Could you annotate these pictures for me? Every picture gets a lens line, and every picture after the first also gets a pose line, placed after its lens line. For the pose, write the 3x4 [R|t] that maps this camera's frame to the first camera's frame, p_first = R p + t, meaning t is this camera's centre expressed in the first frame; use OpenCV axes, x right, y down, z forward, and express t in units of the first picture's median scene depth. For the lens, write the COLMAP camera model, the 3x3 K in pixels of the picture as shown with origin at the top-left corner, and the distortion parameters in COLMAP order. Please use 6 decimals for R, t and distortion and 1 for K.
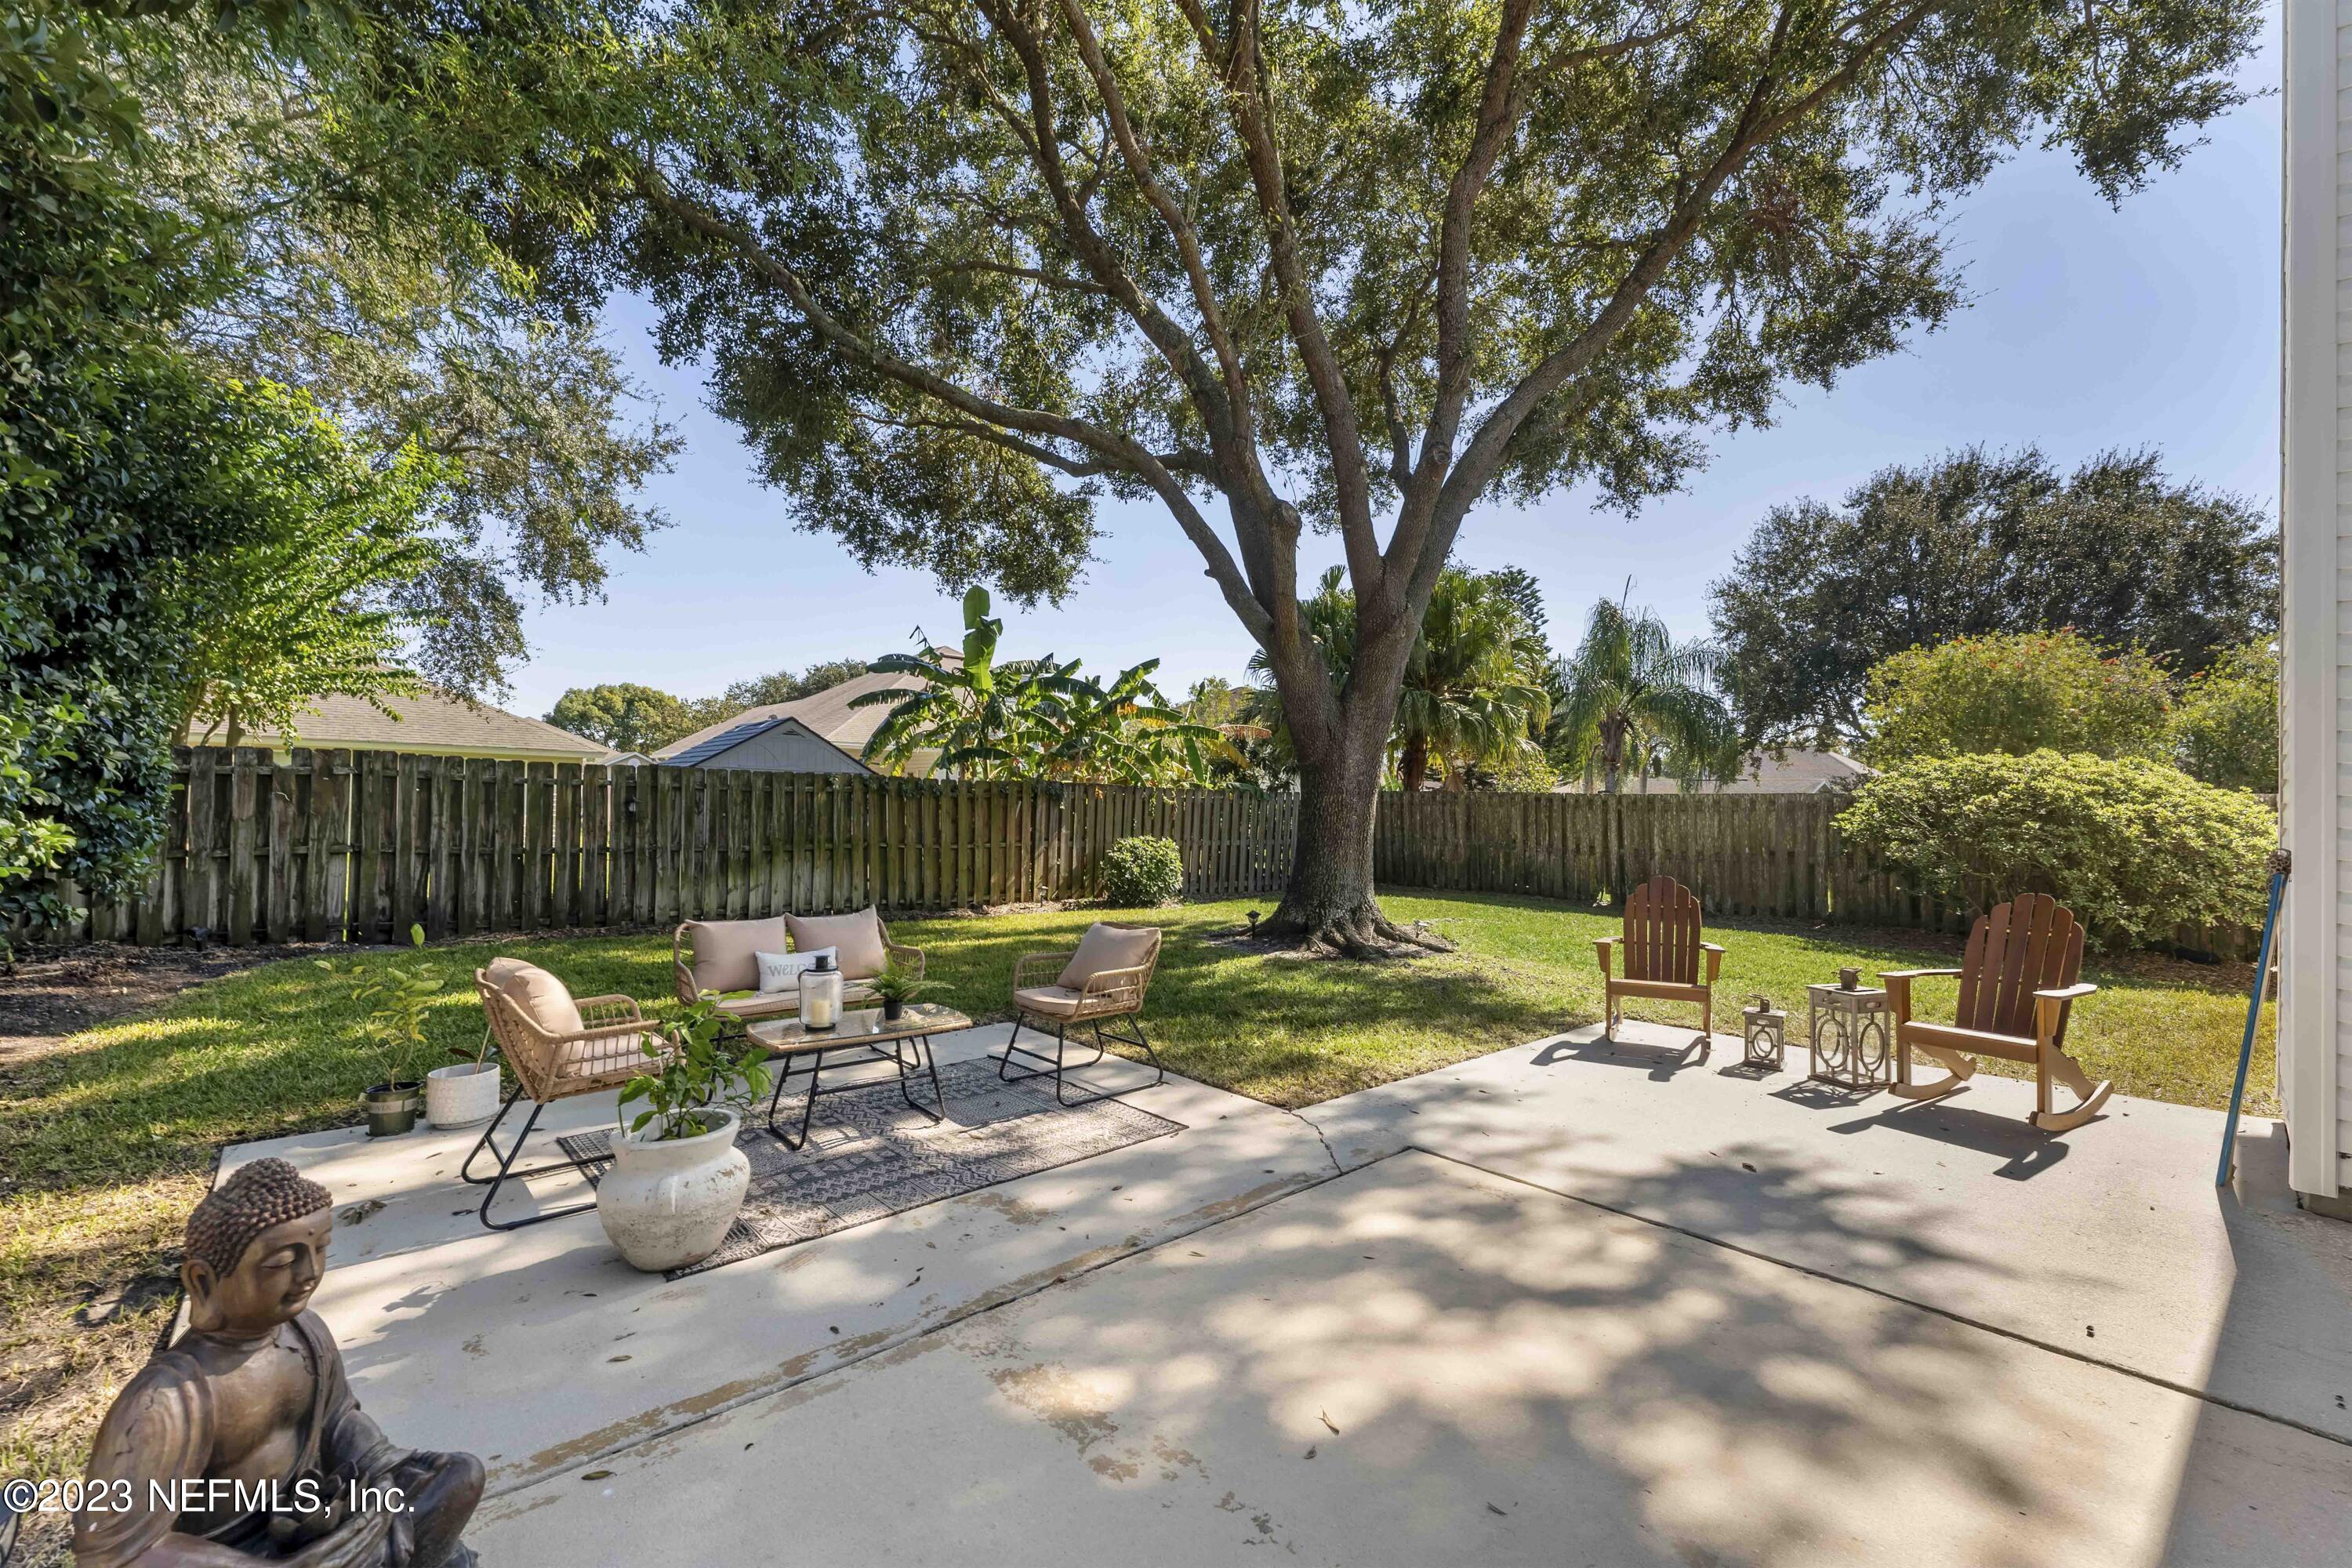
lens RADIAL K [[946.2, 0, 1166.9], [0, 946.2, 789.9], [0, 0, 1]] dist [0.000244, 0.000142]
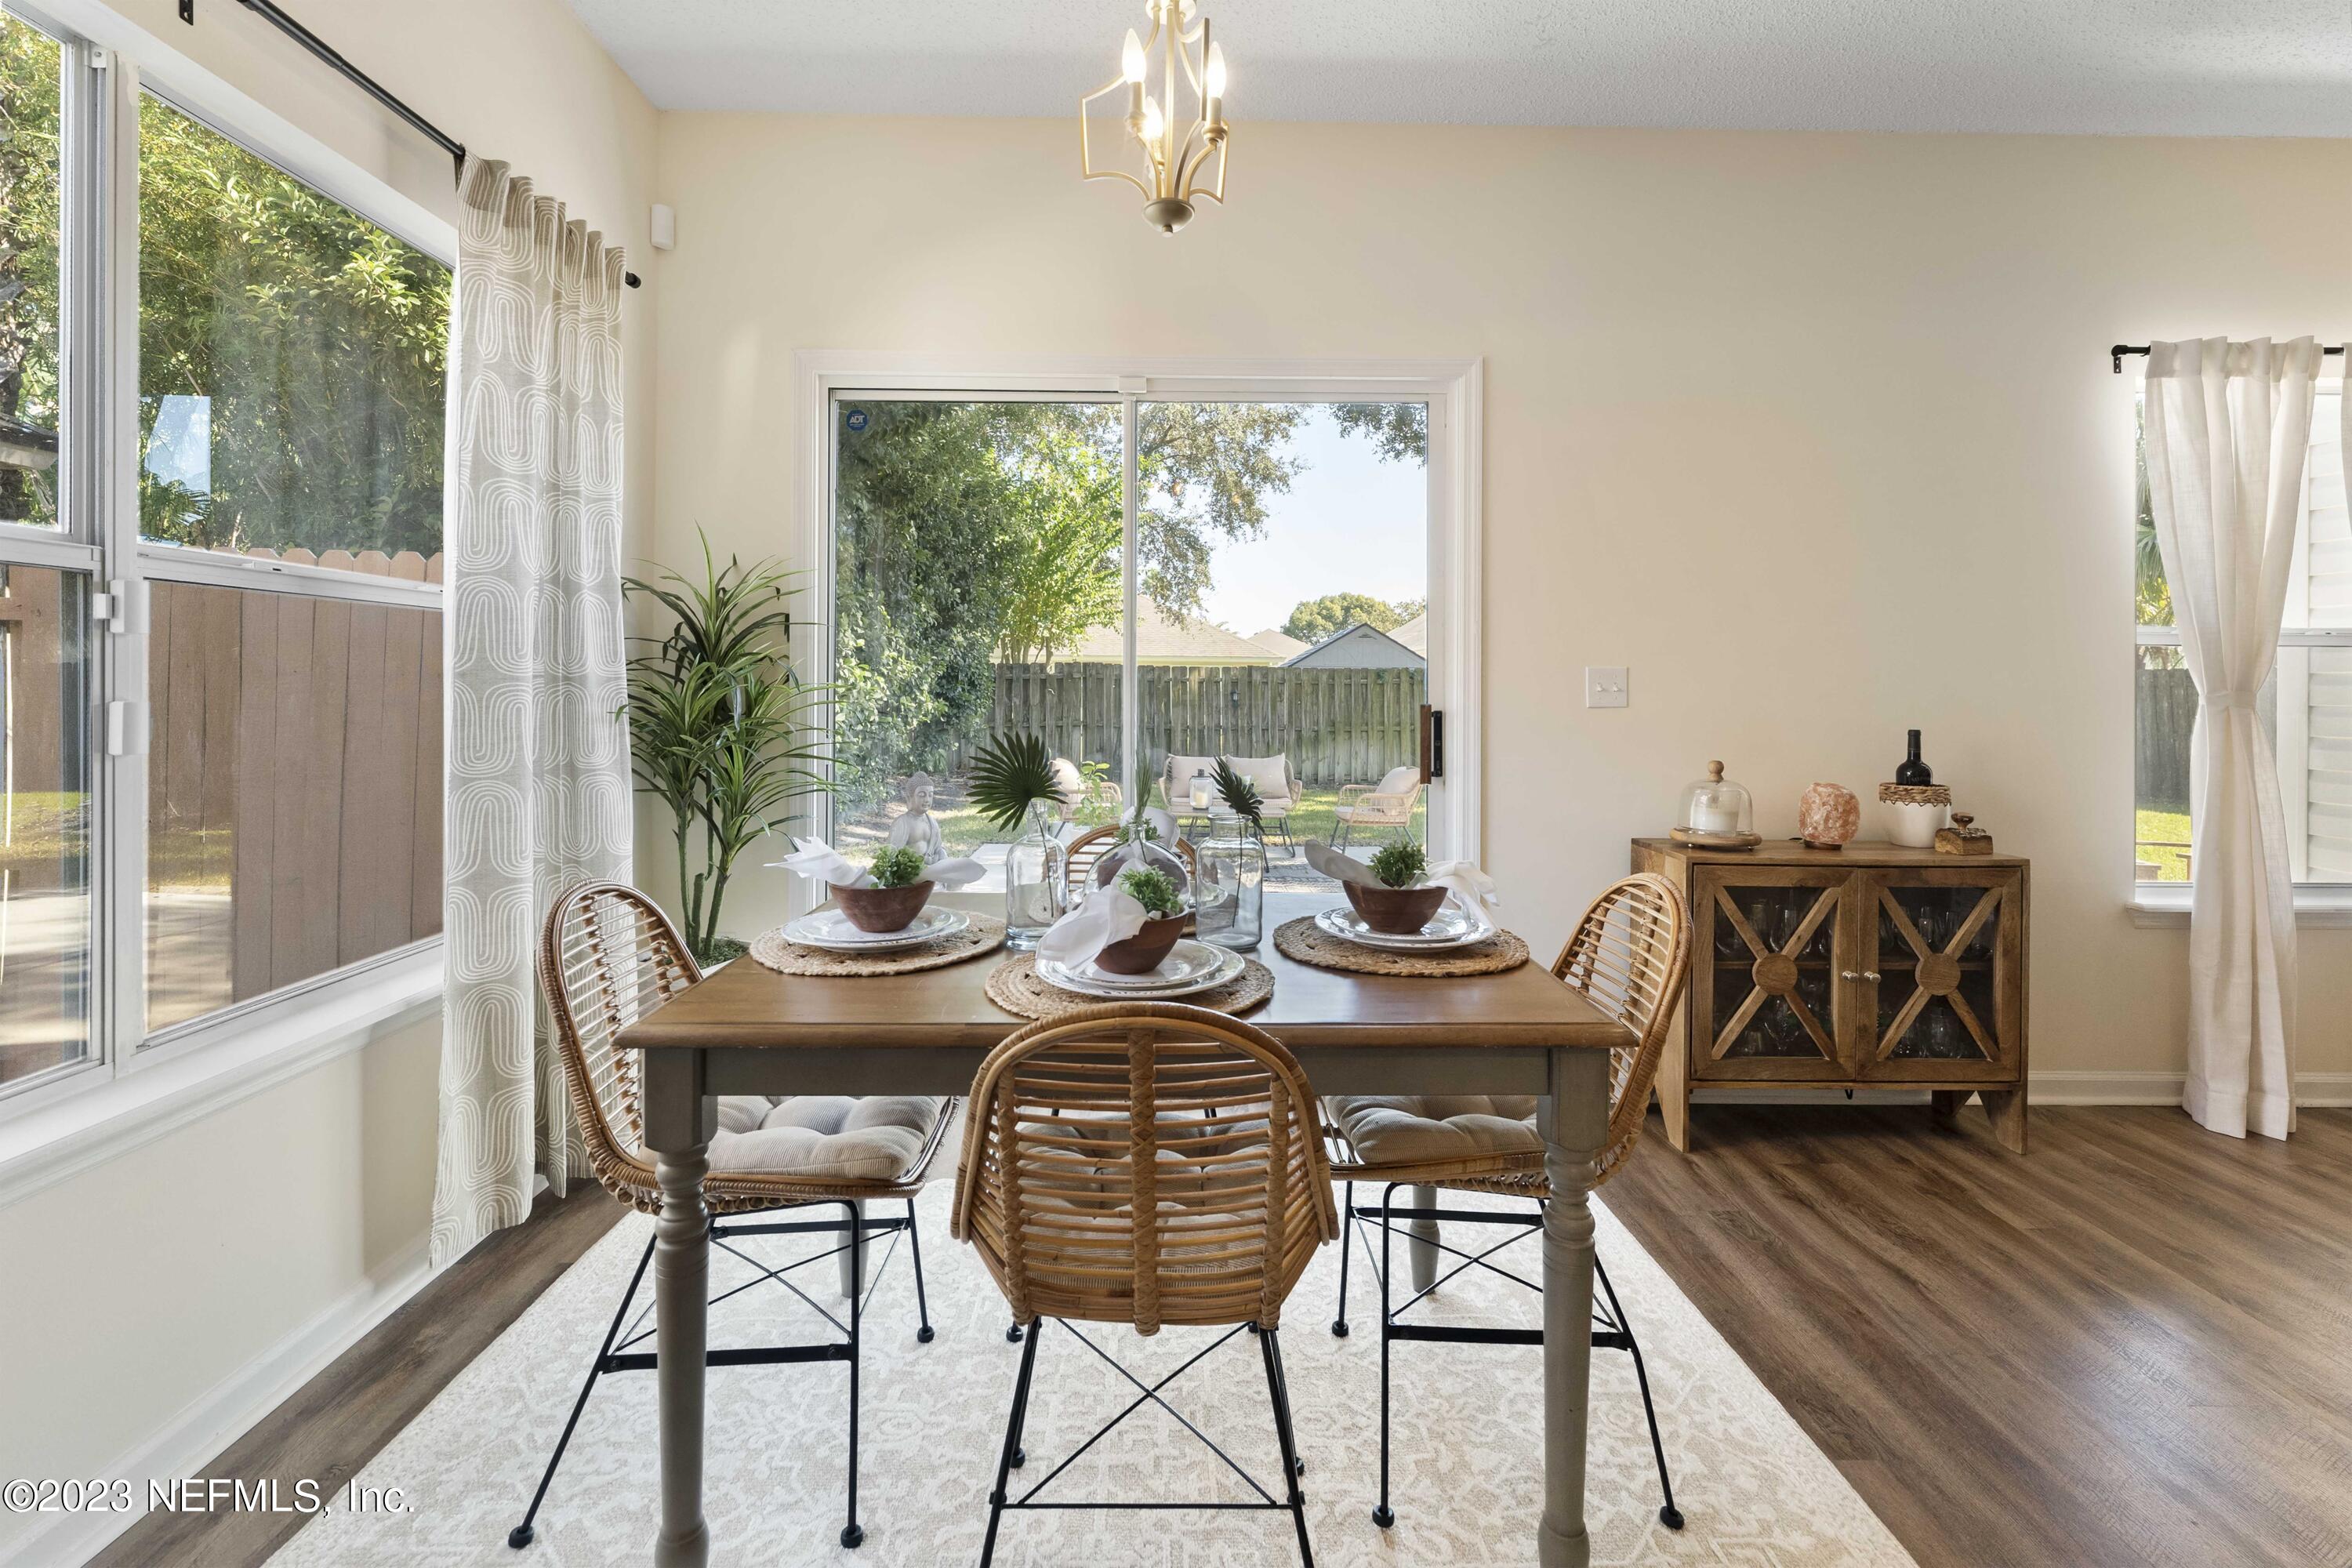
lens RADIAL K [[1015.4, 0, 1153.3], [0, 1015.4, 693.2], [0, 0, 1]] dist [-0.000925, 0.000138]
pose [[0.746954, -0.015661, -0.664691, 0.258788], [0.018959, 0.999818, -0.002251, 0.010998], [0.664605, -0.010920, 0.747115, -0.148777]]
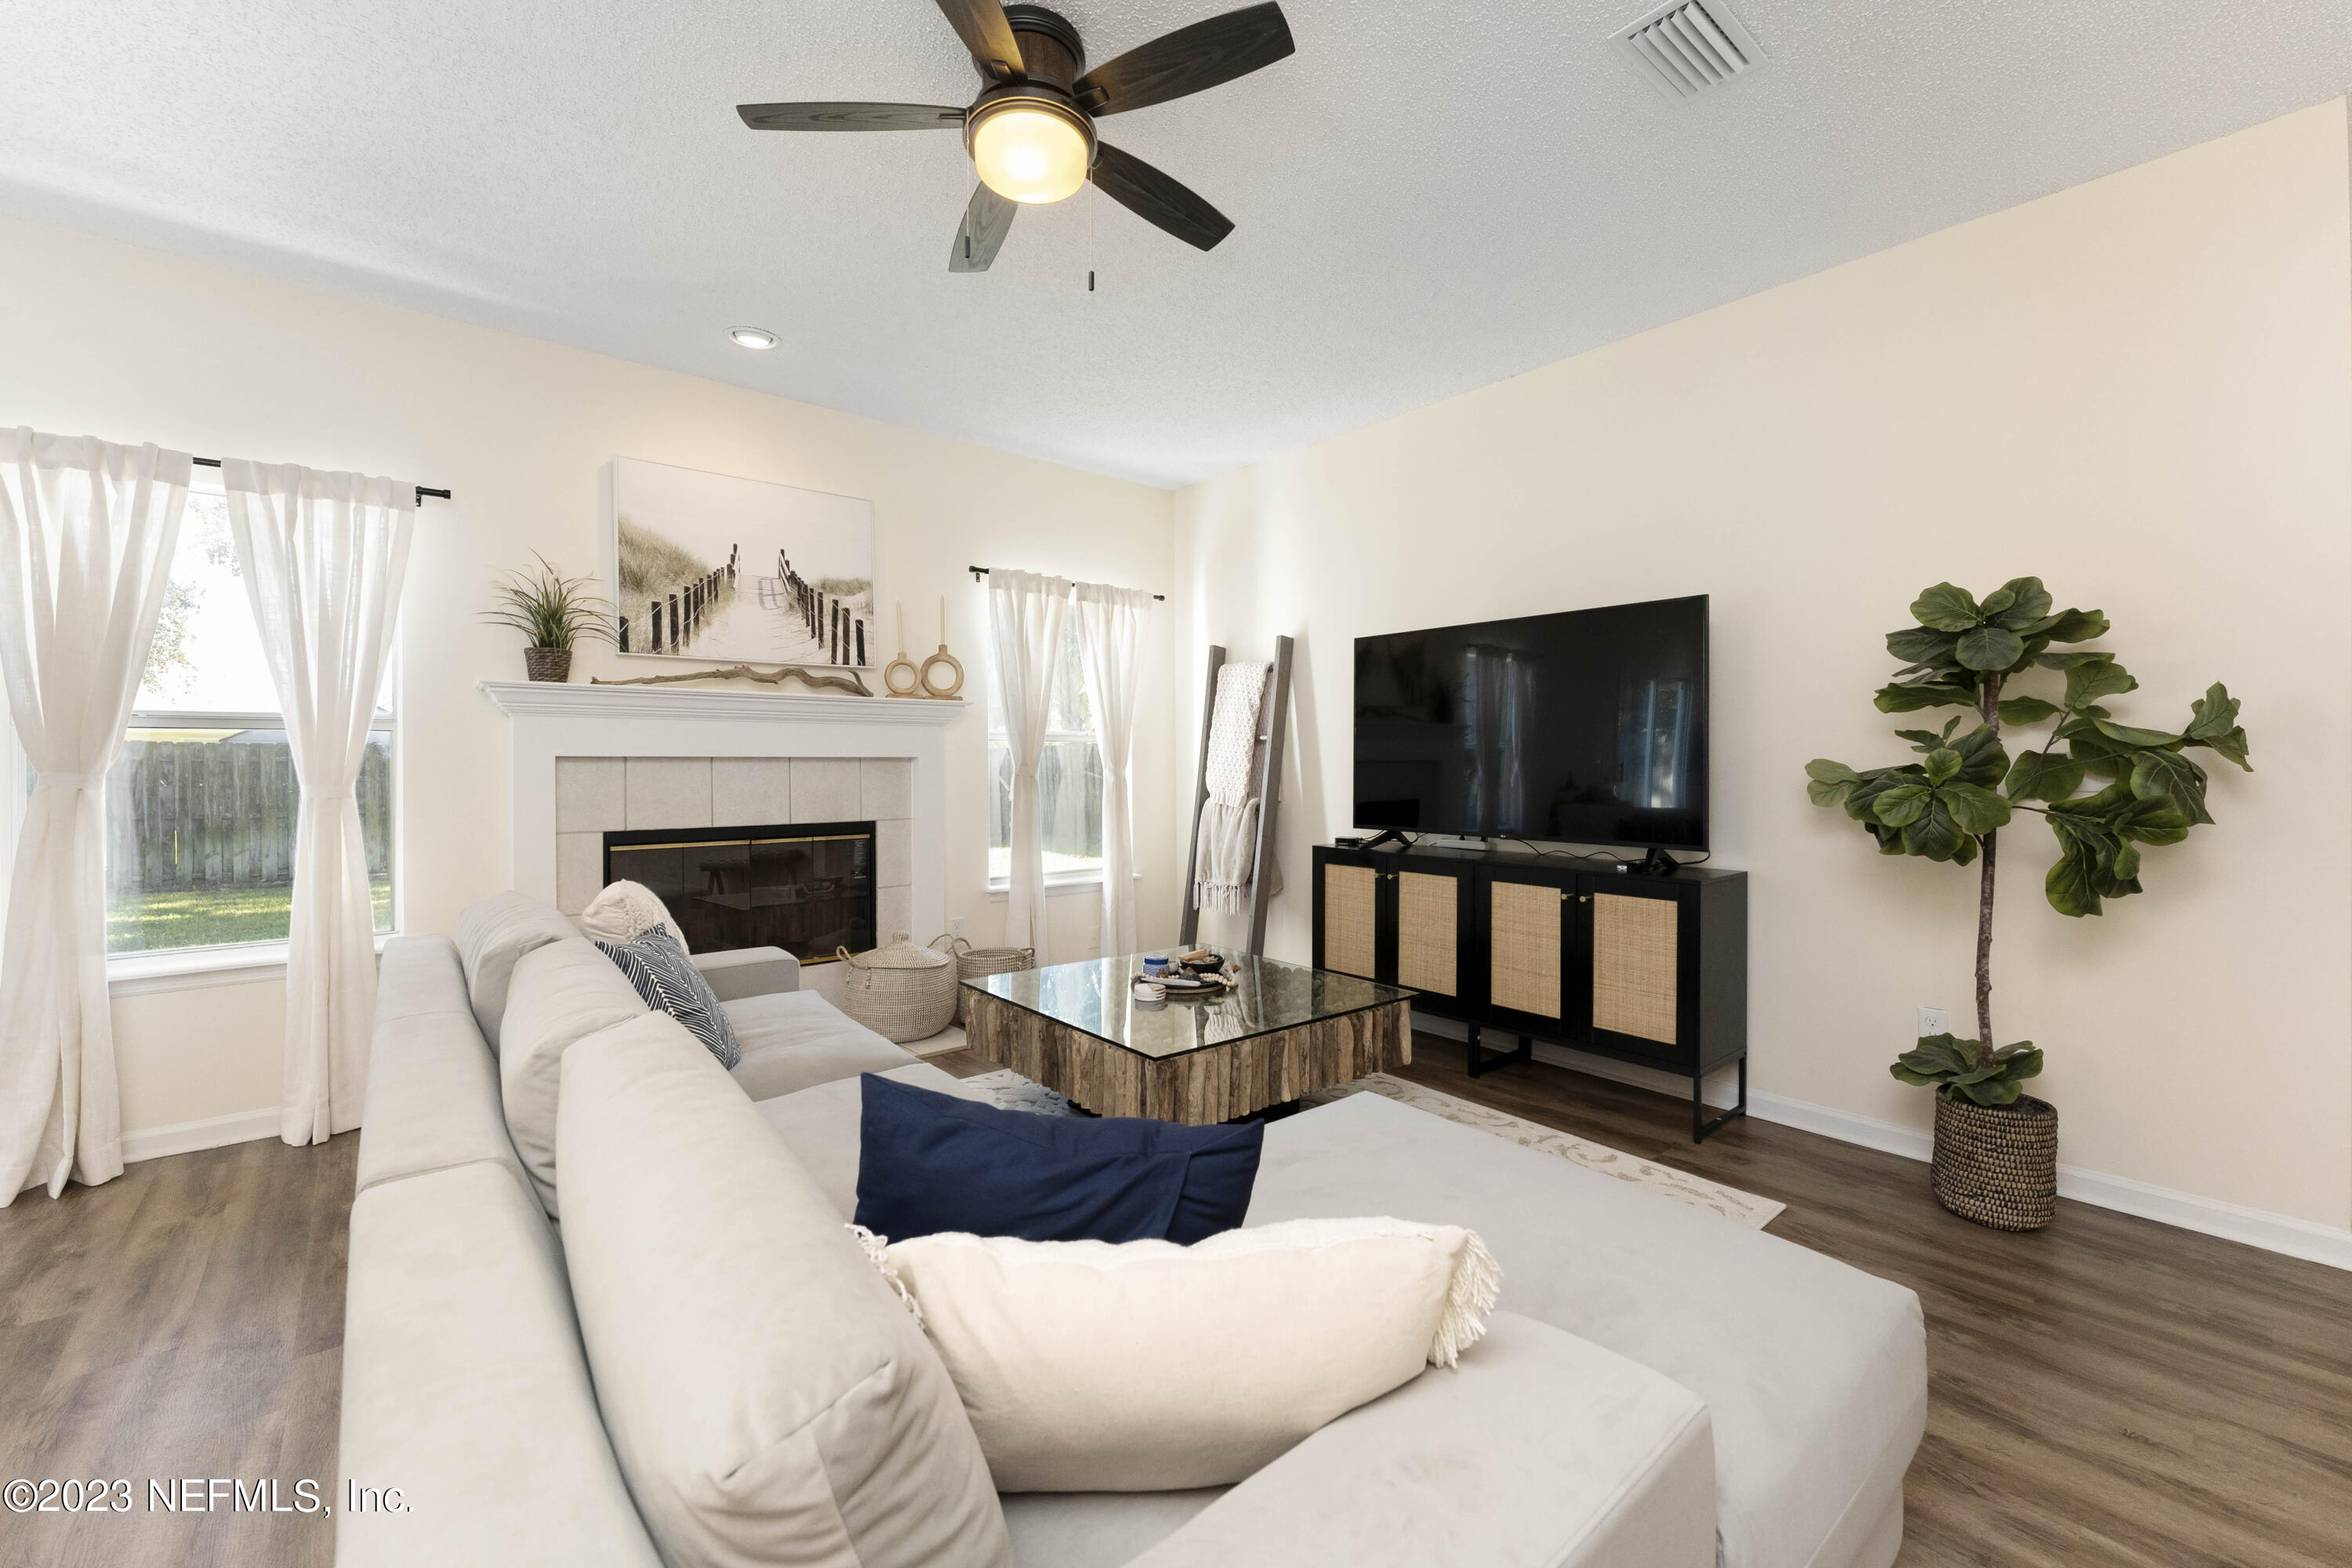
lens RADIAL K [[946.2, 0, 1179.0], [0, 946.2, 770.8], [0, 0, 1]] dist [0.000244, 0.000142]
pose [[0.999515, -0.026168, -0.016852, 0.547877], [0.026465, 0.999495, 0.017600, 0.017532], [0.016383, -0.018037, 0.999703, -0.038987]]
